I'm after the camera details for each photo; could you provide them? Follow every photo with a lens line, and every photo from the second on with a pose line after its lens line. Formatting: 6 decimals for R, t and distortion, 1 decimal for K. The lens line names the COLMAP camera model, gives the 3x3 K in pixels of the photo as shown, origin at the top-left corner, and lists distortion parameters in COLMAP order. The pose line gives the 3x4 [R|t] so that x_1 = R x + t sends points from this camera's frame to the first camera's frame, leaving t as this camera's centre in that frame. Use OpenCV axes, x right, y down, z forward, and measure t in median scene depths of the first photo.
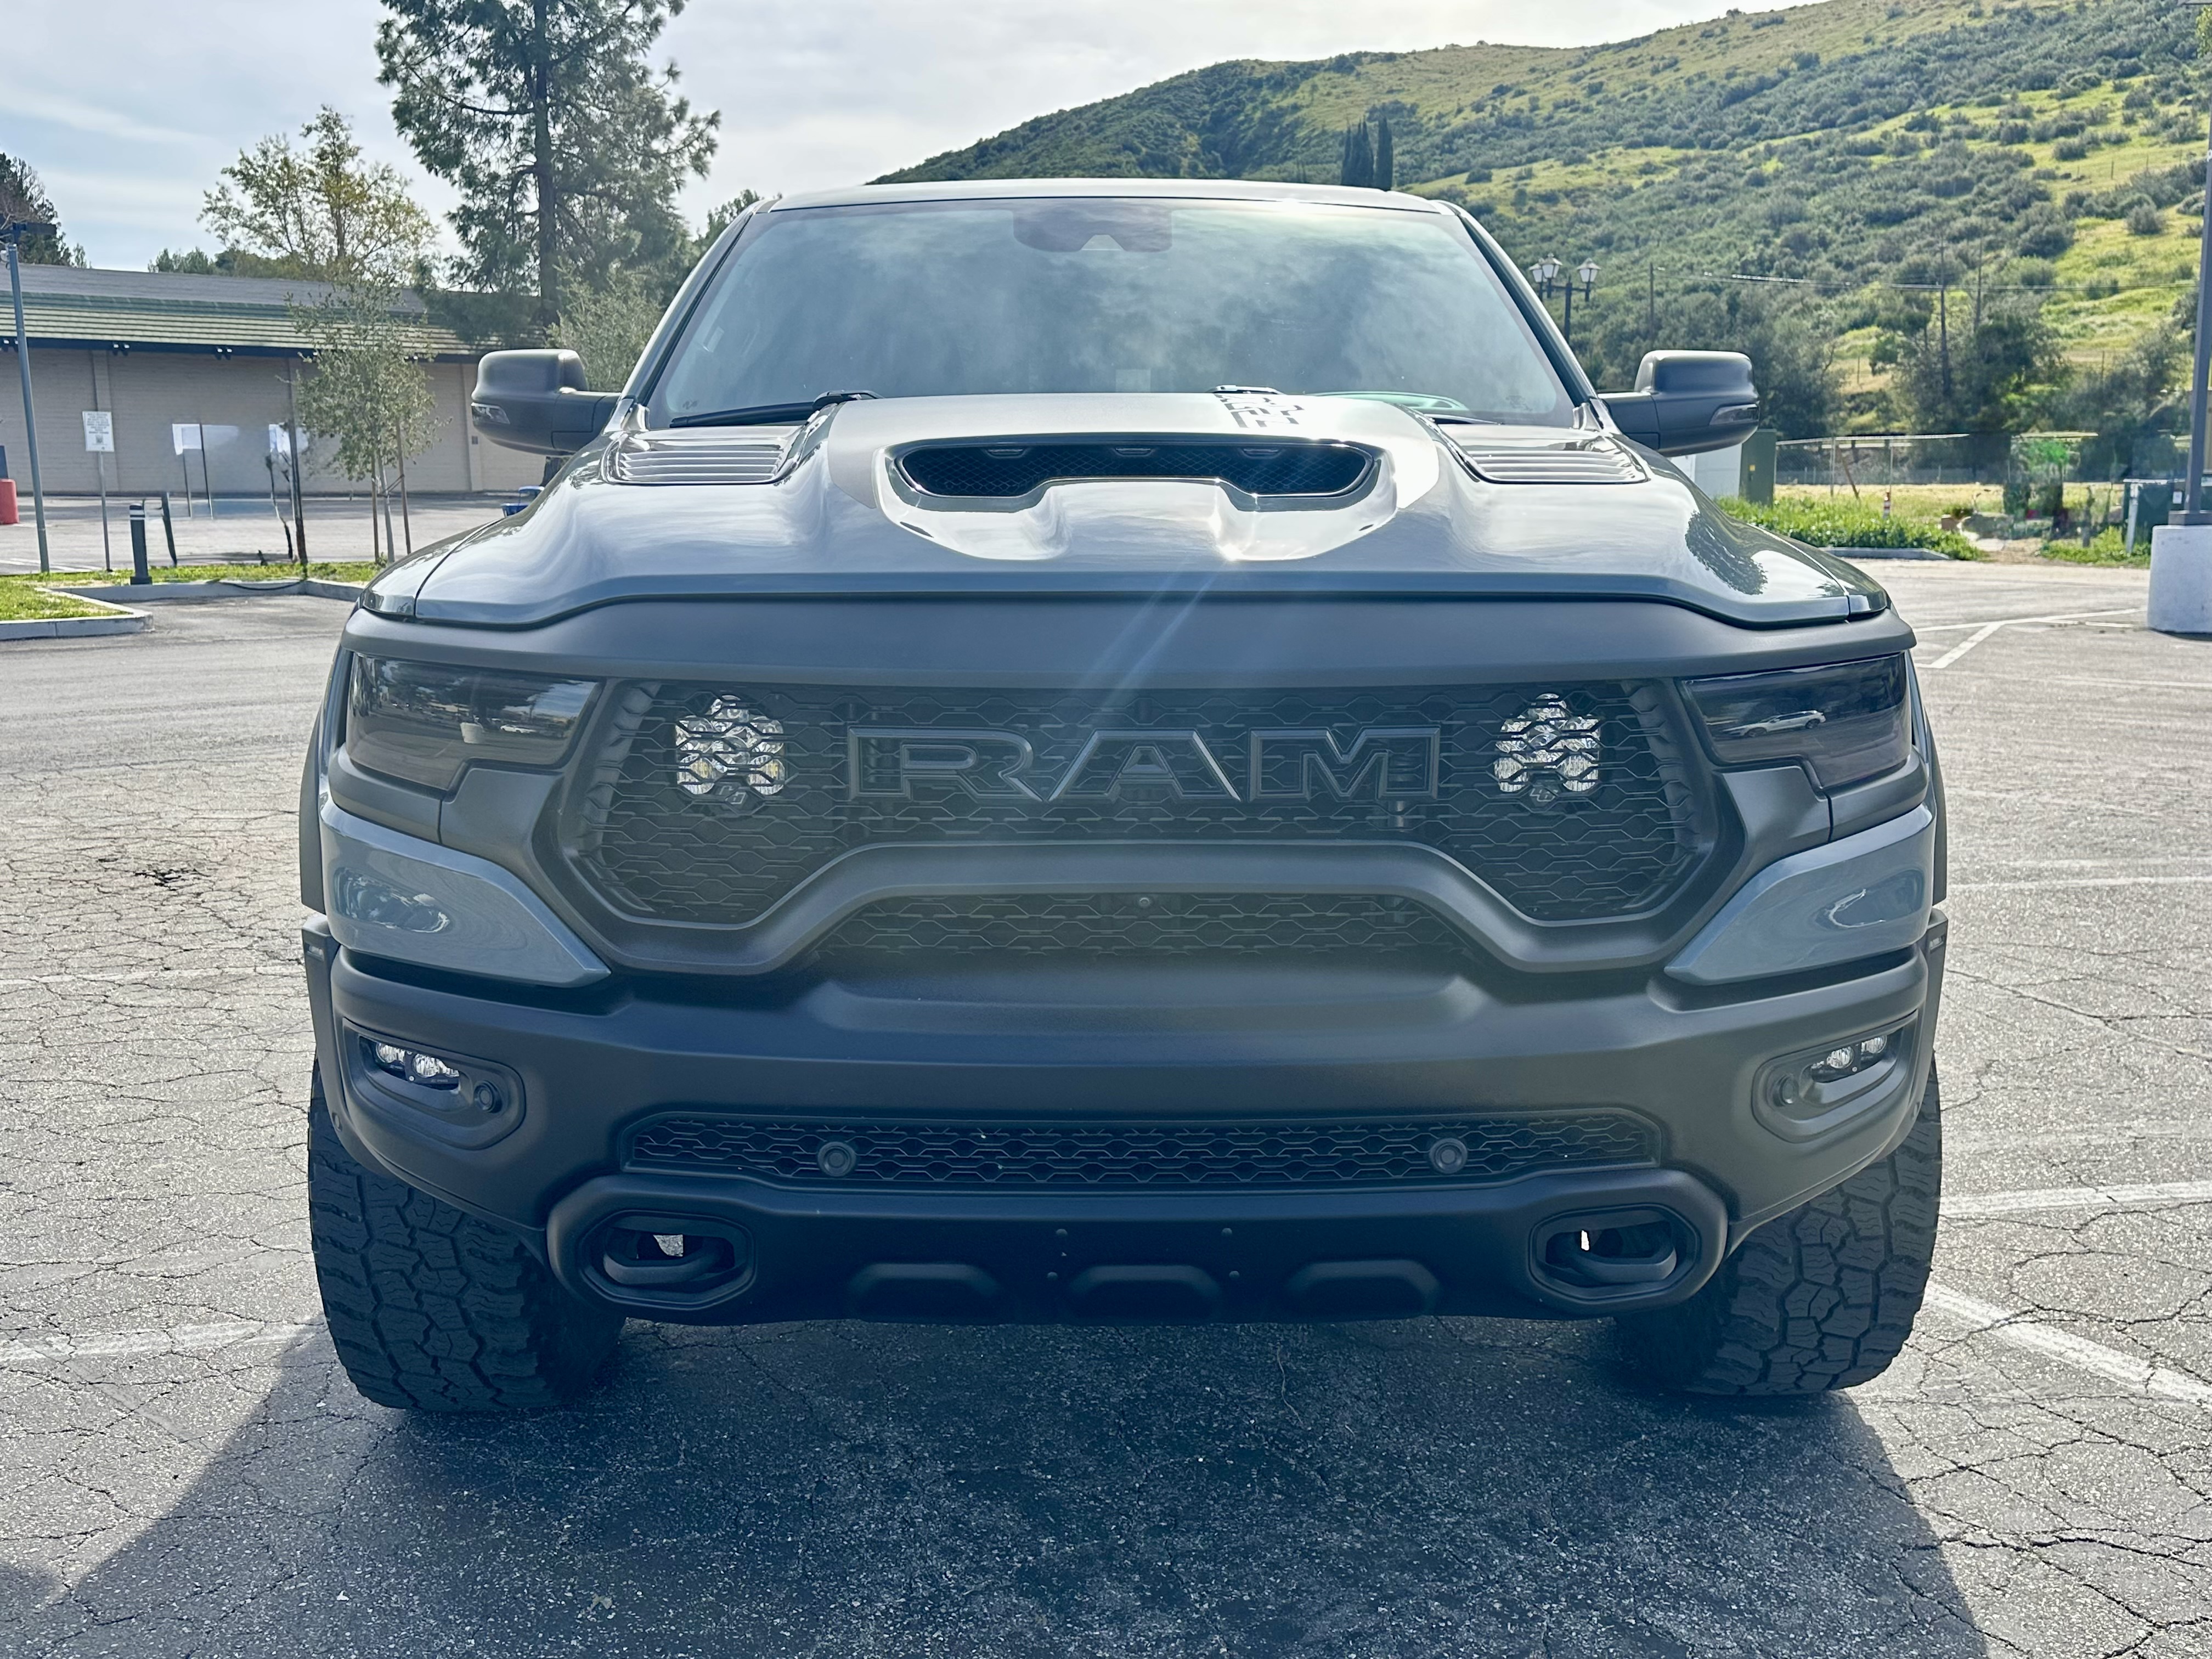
lens RADIAL K [[1988.5, 0, 1116.4], [0, 1988.5, 792.4], [0, 0, 1]] dist [0.086181, -0.109671]
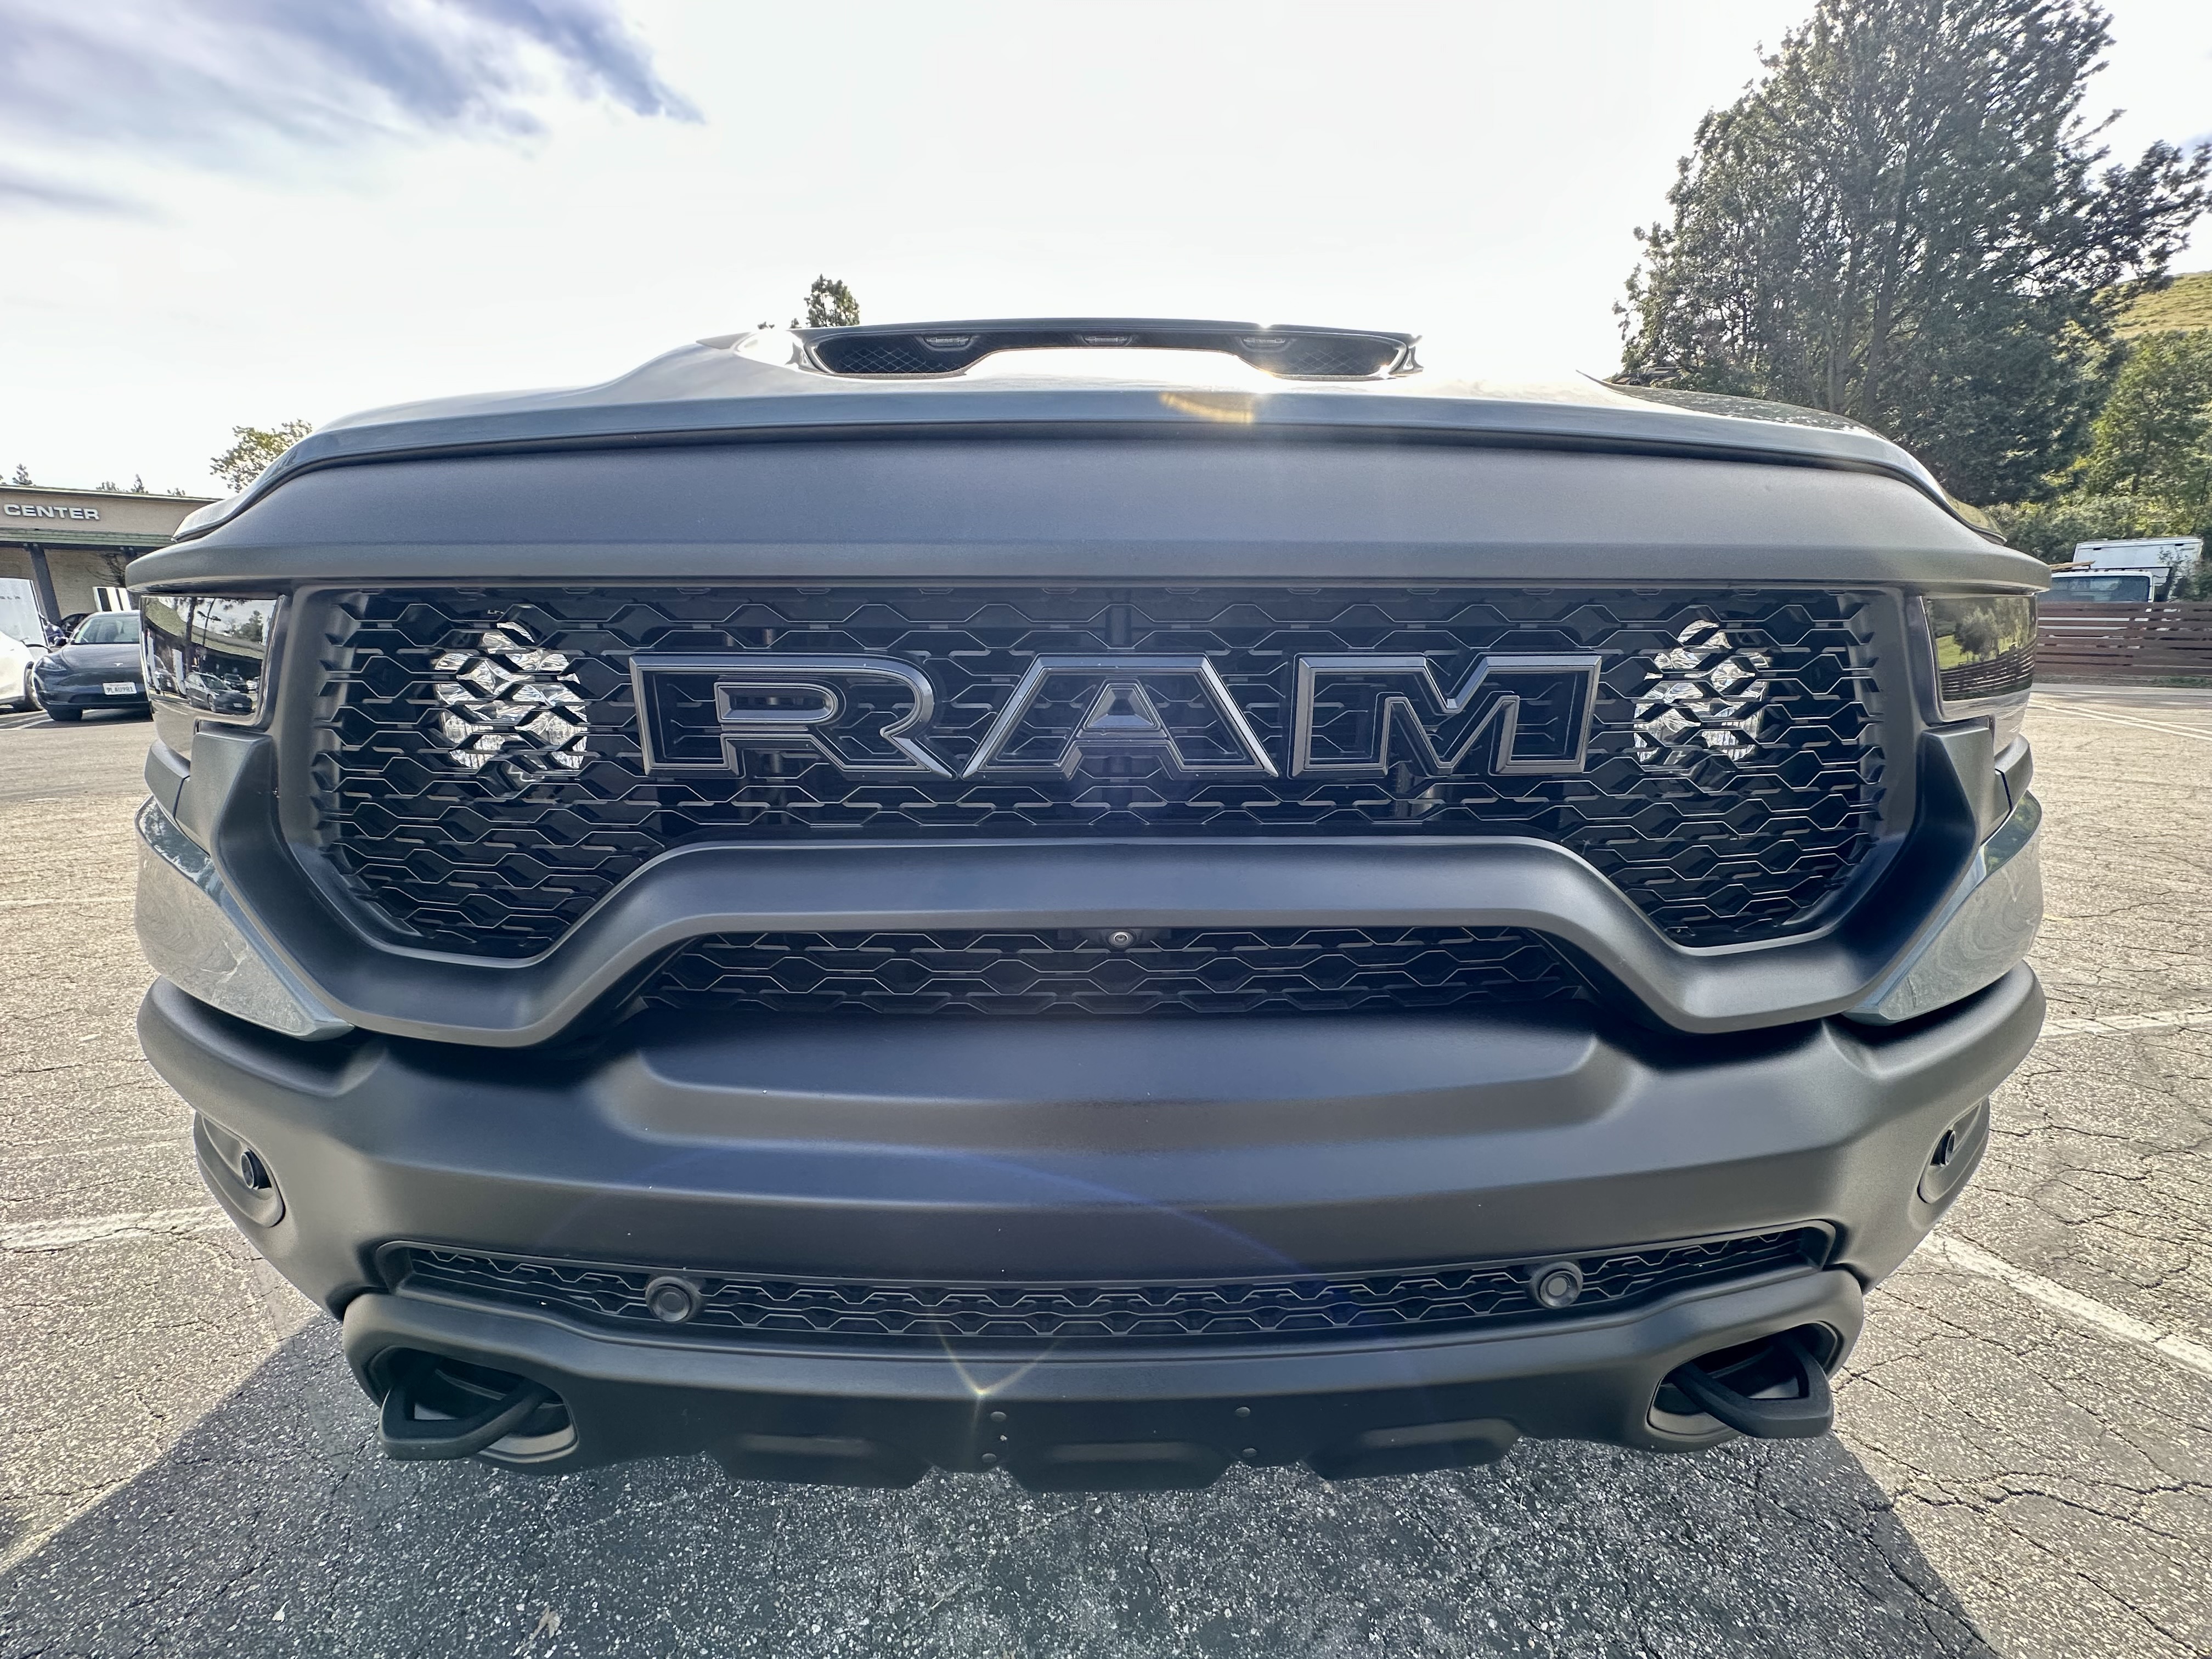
lens RADIAL K [[880.6, 0, 1102.6], [0, 880.6, 833.5], [0, 0, 1]] dist [-0.003327, 0.000474]
pose [[0.999975, -0.001889, -0.006748, 0.010263], [0.002338, 0.997734, 0.067237, 0.003566], [0.006605, -0.067251, 0.997714, 0.716443]]
